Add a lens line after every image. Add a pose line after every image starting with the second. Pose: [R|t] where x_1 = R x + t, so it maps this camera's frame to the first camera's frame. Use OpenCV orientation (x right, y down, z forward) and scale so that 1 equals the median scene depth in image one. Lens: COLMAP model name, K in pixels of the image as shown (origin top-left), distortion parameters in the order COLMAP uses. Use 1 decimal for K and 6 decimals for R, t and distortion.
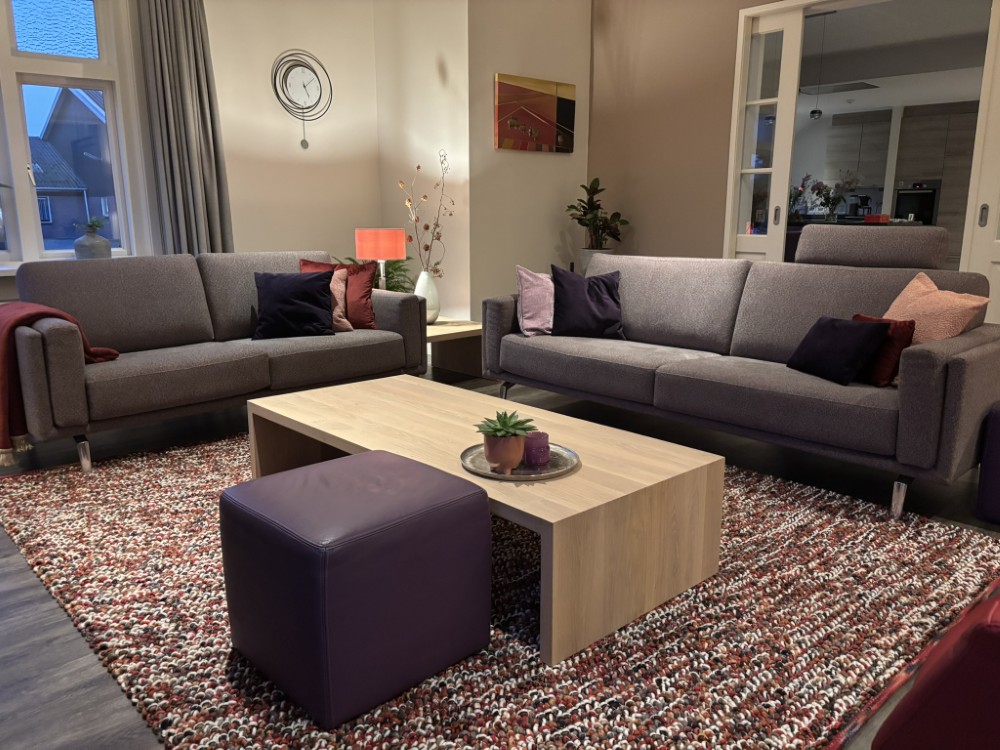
lens RADIAL K [[759.2, 0, 505.7], [0, 759.2, 378.2], [0, 0, 1]] dist [0.045238, -0.054588]
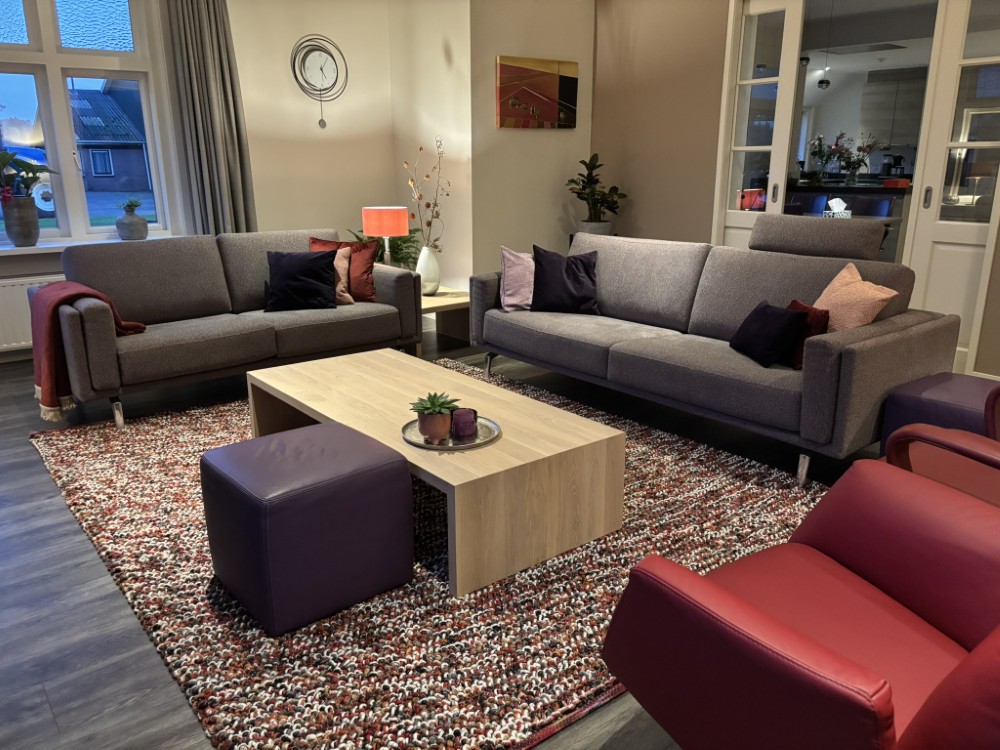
lens RADIAL K [[759.2, 0, 497.3], [0, 759.2, 374.3], [0, 0, 1]] dist [0.045238, -0.054588]
pose [[0.996957, 0.016993, -0.076073, 0.121047], [-0.012343, 0.998050, 0.061183, -0.038813], [0.076964, -0.060057, 0.995223, -0.126324]]
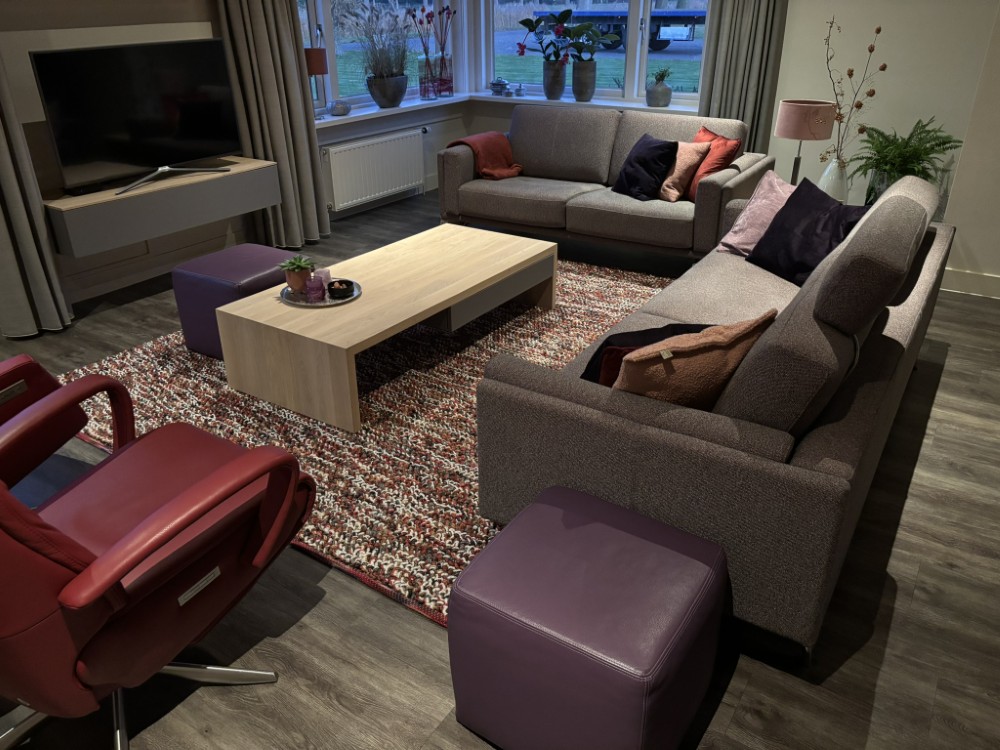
lens RADIAL K [[759.2, 0, 499.0], [0, 759.2, 376.8], [0, 0, 1]] dist [0.045238, -0.054588]
pose [[0.236861, 0.430219, -0.871096, 1.001359], [-0.198642, 0.899115, 0.390043, -0.270696], [0.951020, 0.080650, 0.298425, 0.595915]]
